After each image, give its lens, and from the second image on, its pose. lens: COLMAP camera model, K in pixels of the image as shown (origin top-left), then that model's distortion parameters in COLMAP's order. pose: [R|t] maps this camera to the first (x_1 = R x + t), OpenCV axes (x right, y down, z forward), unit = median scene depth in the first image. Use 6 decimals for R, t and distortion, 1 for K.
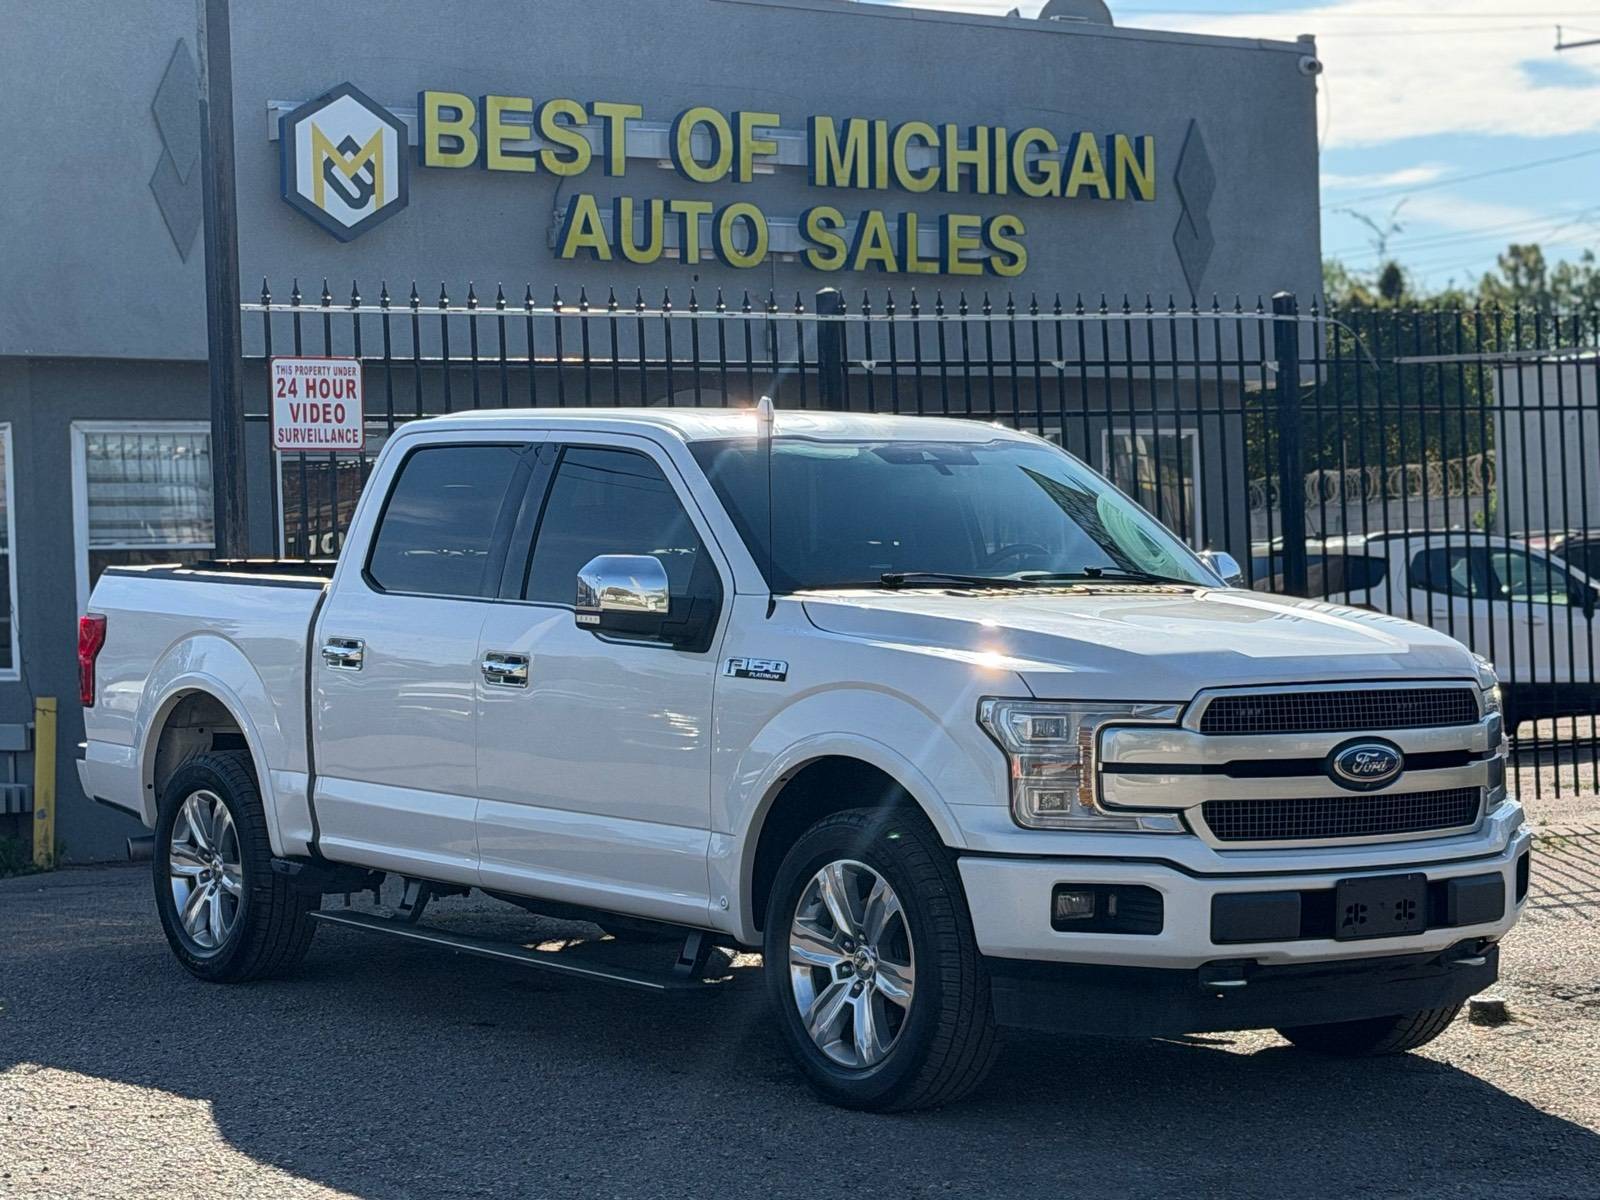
lens RADIAL K [[4034.8, 0, 806.7], [0, 4034.8, 630.3], [0, 0, 1]] dist [0.148091, 0.363433]
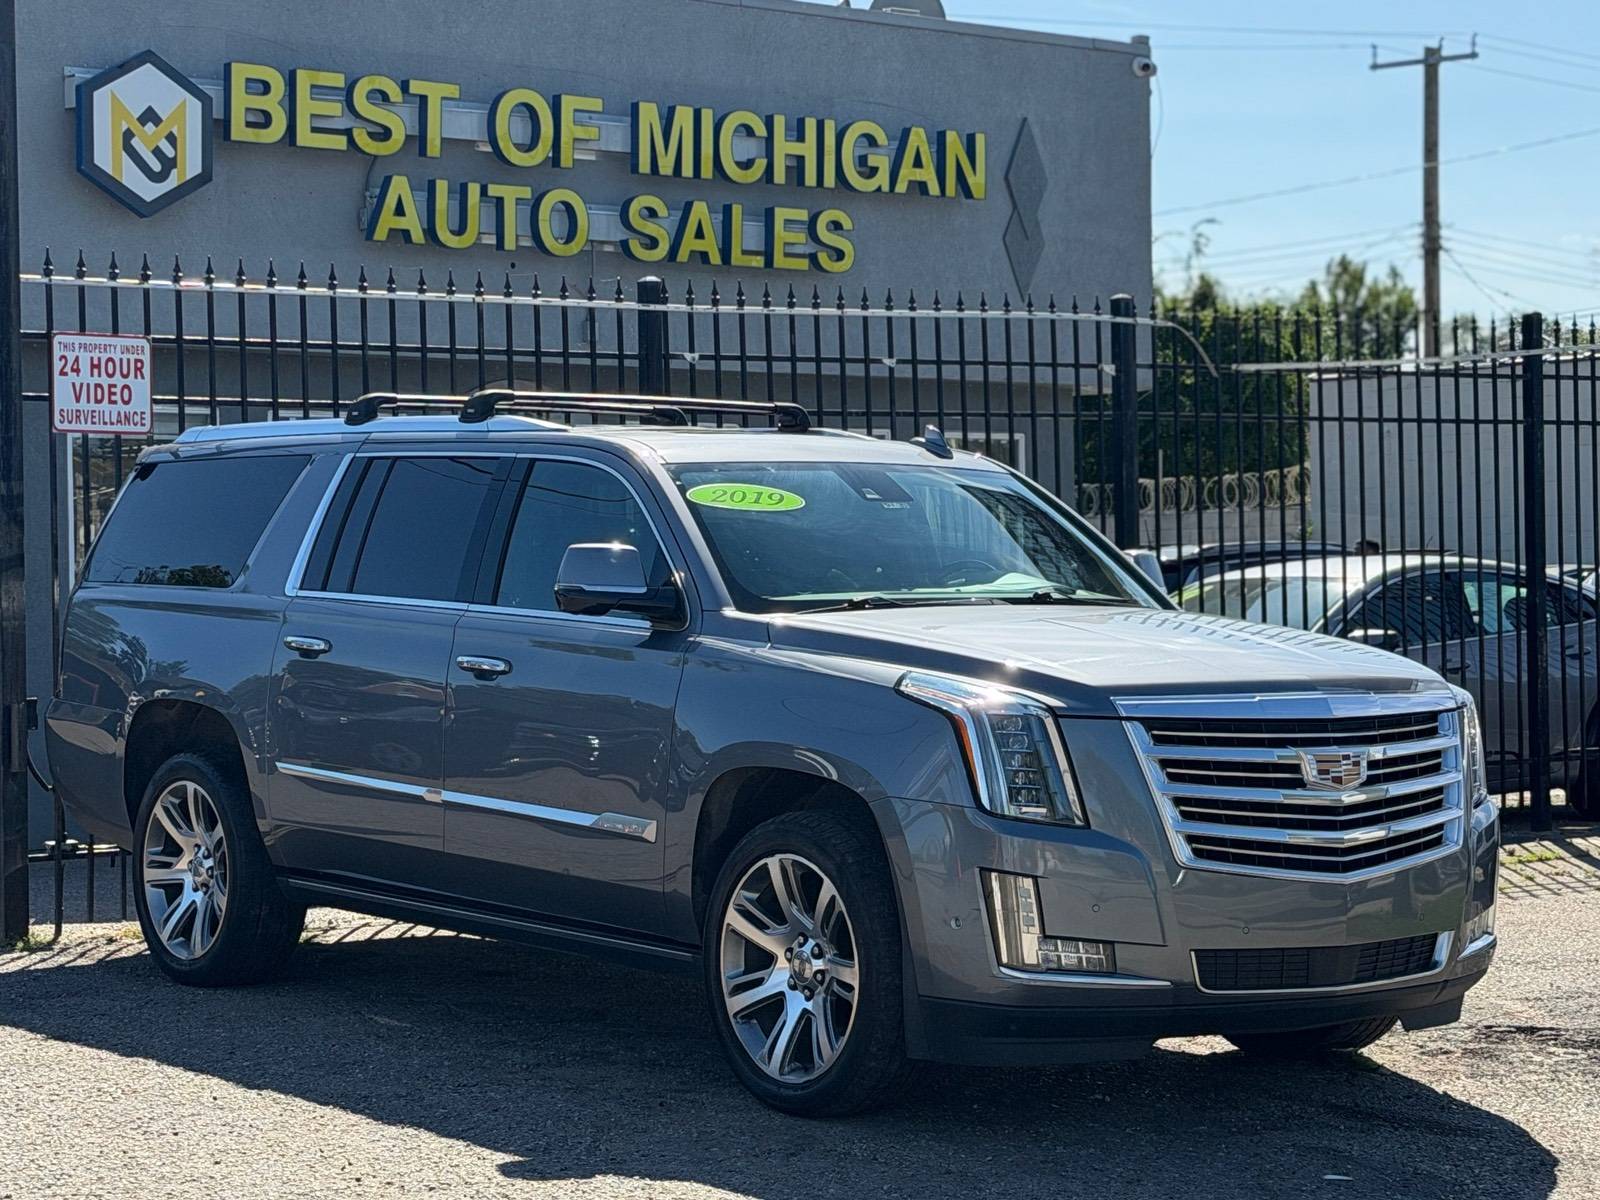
lens RADIAL K [[3907.7, 0, 825.5], [0, 3907.7, 600.3], [0, 0, 1]] dist [0.165693, 0.188418]
pose [[0.998409, 0.020312, 0.052608, -0.000356], [-0.019982, 0.999777, -0.006803, -0.002263], [-0.052735, 0.005741, 0.998592, 0.062213]]
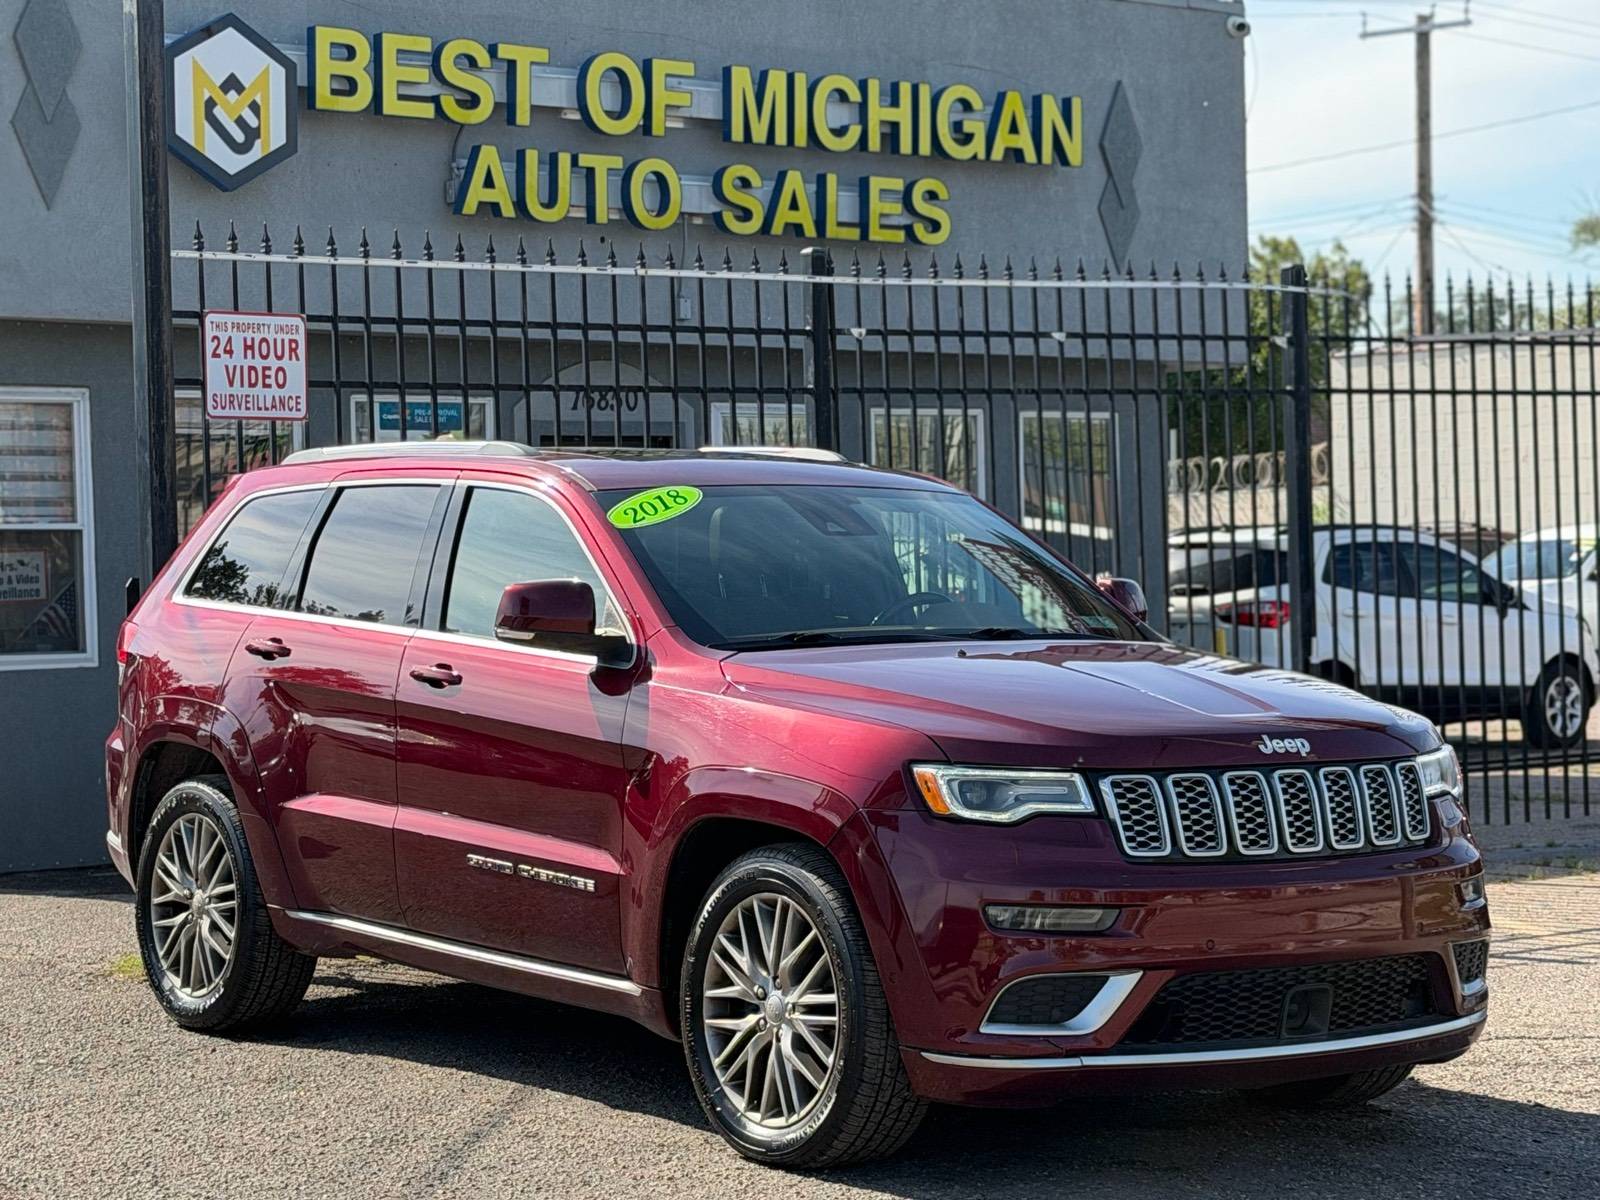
lens RADIAL K [[3913.4, 0, 800.0], [0, 3913.4, 600.0], [0, 0, 1]] dist [0.171555, 0.139125]
pose [[0.996645, 0.009533, 0.081288, -0.055625], [-0.009291, 0.999951, -0.003358, -0.002978], [-0.081316, 0.002592, 0.996685, 0.113011]]
